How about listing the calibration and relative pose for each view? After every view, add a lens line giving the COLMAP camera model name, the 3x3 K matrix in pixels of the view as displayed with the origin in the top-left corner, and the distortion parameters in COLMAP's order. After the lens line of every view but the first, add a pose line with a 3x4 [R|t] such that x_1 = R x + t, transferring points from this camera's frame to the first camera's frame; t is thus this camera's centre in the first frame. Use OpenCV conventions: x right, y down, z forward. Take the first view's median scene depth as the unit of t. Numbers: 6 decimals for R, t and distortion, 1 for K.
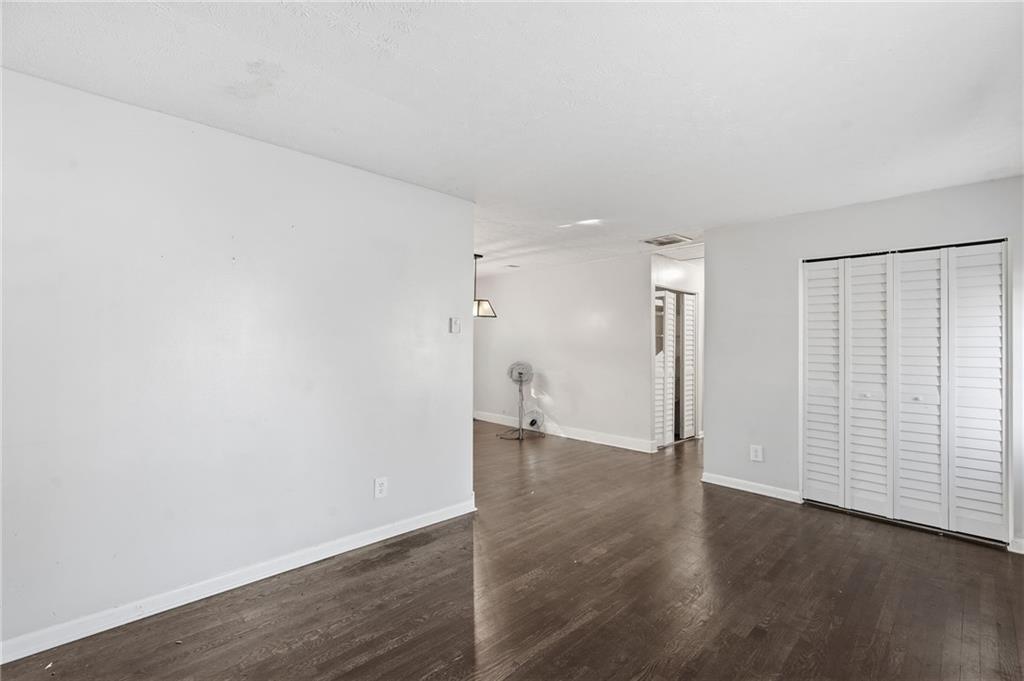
lens RADIAL K [[457.3, 0, 508.1], [0, 457.3, 340.5], [0, 0, 1]] dist [-0.002171, 0.000062]
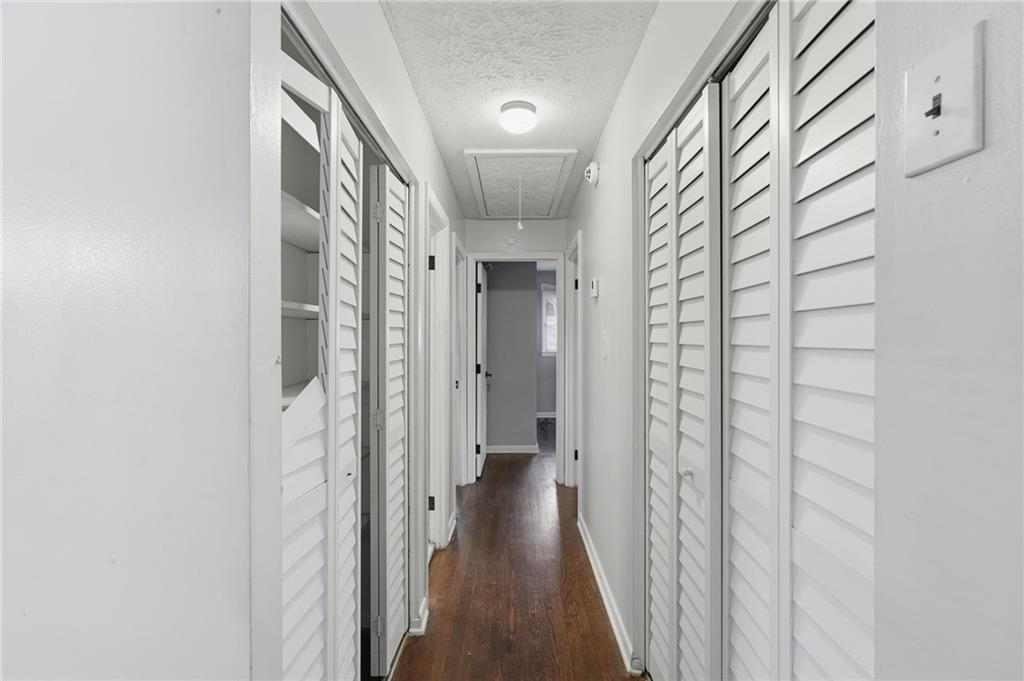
lens RADIAL K [[457.3, 0, 510.9], [0, 457.3, 341.2], [0, 0, 1]] dist [-0.002171, 0.000062]
pose [[0.704834, -0.005317, 0.709352, 0.448444], [0.003822, 0.999986, 0.003698, 0.009316], [-0.709362, 0.000105, 0.704845, 1.402267]]
